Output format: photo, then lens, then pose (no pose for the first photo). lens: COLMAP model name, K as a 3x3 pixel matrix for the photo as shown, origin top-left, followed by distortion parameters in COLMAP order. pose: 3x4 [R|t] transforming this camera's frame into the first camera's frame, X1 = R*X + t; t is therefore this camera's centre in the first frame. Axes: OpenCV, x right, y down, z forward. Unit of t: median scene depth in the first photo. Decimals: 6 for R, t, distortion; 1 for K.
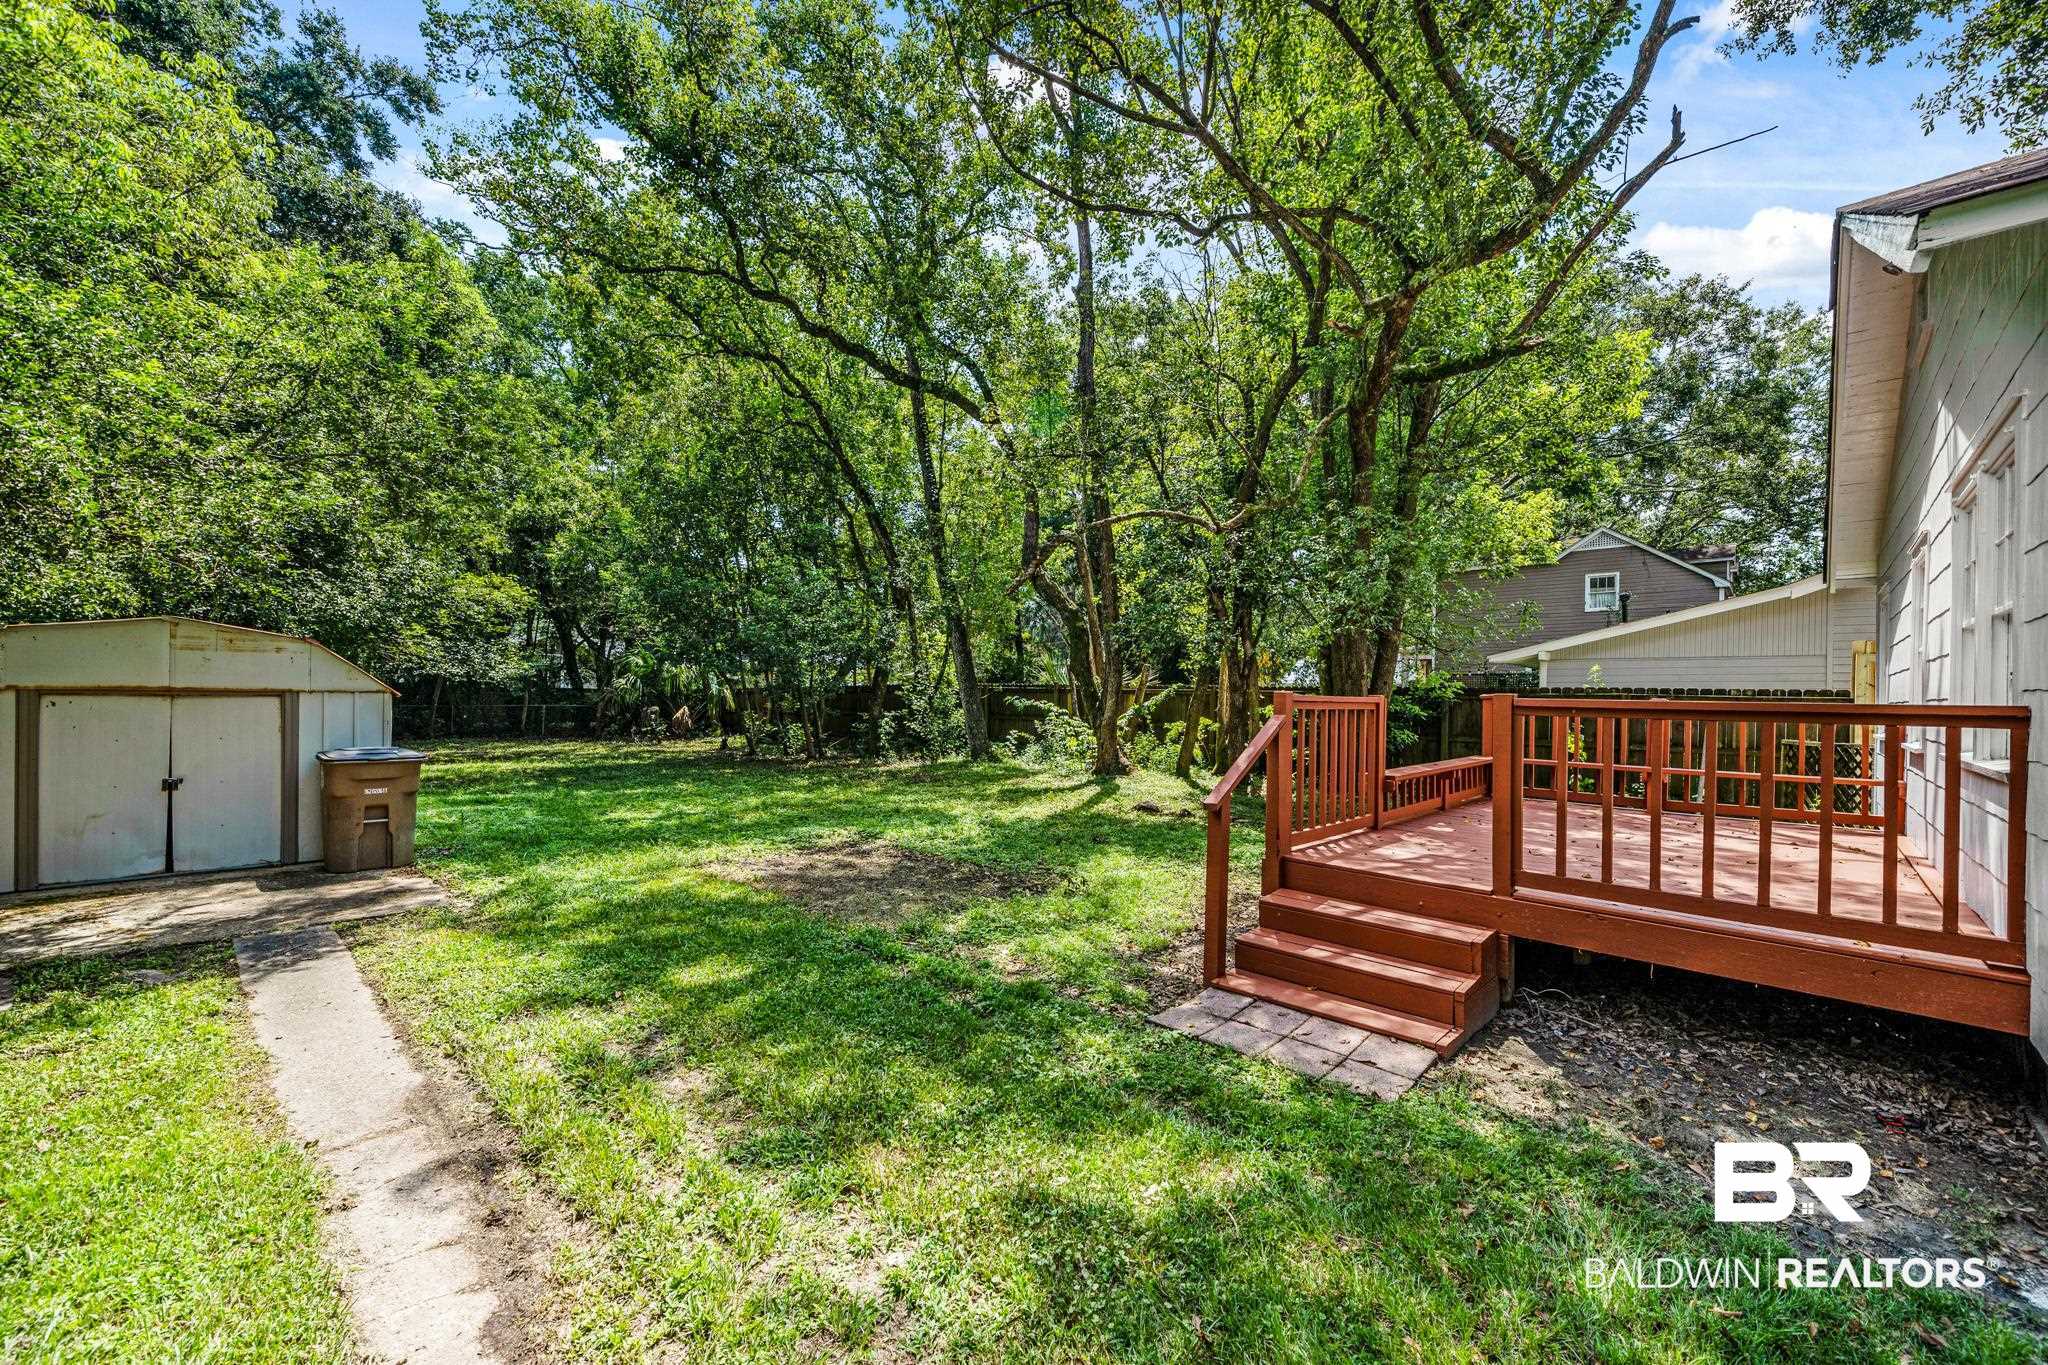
lens RADIAL K [[796.7, 0, 1029.6], [0, 796.7, 698.1], [0, 0, 1]] dist [-0.001369, -0.000708]
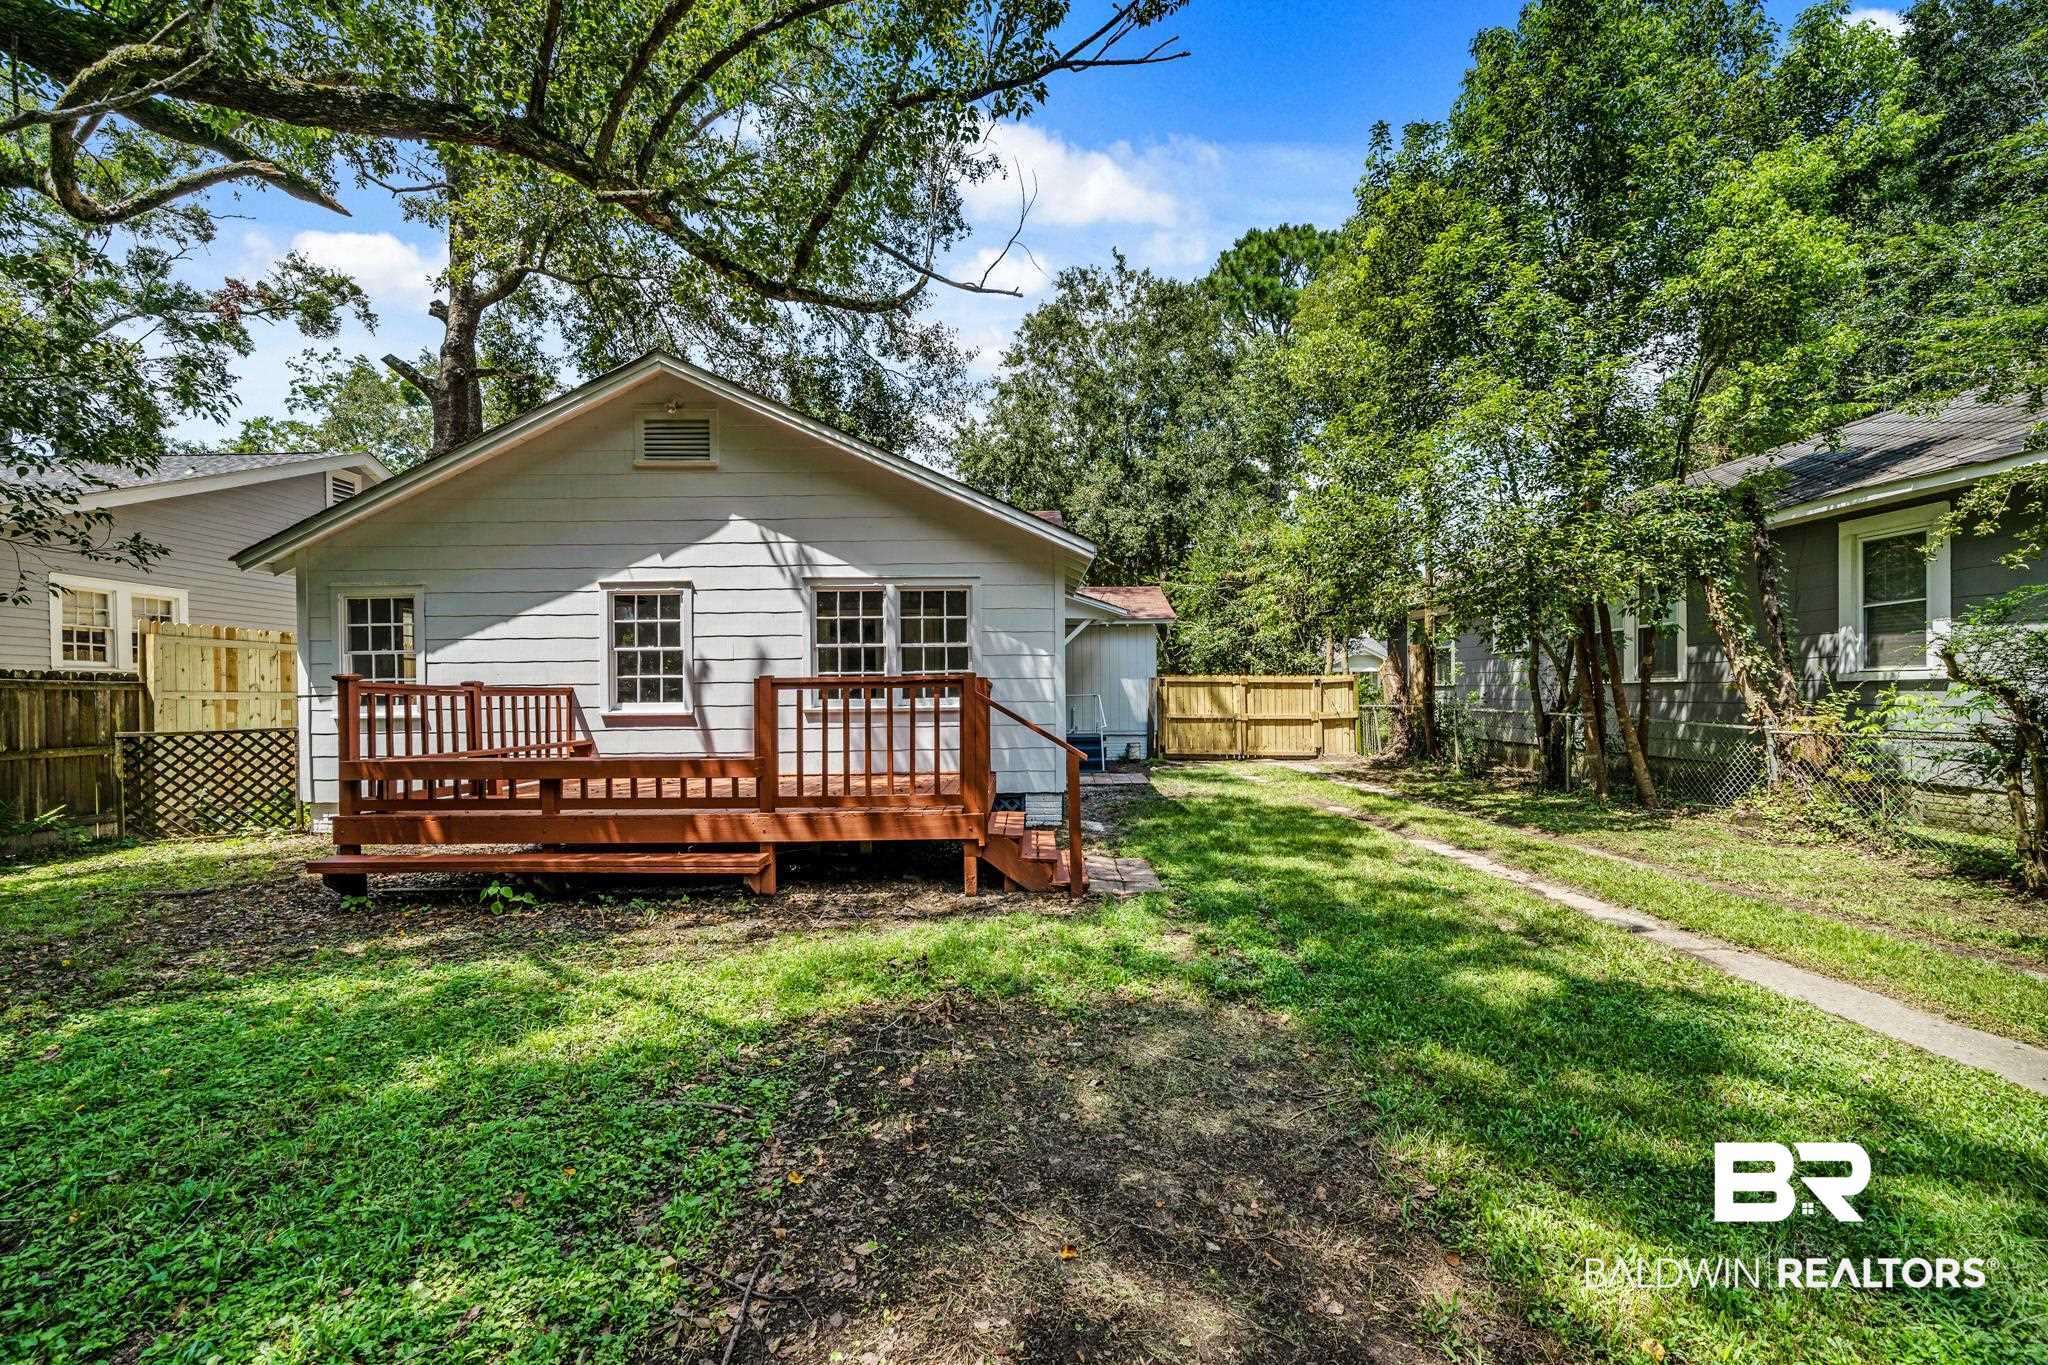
lens RADIAL K [[796.7, 0, 1029.6], [0, 796.7, 698.1], [0, 0, 1]] dist [-0.001369, -0.000708]
pose [[-0.693529, -0.007927, 0.720385, -0.754742], [0.003380, 0.999893, 0.014256, 0.019911], [-0.720421, 0.012322, -0.693428, 2.237024]]
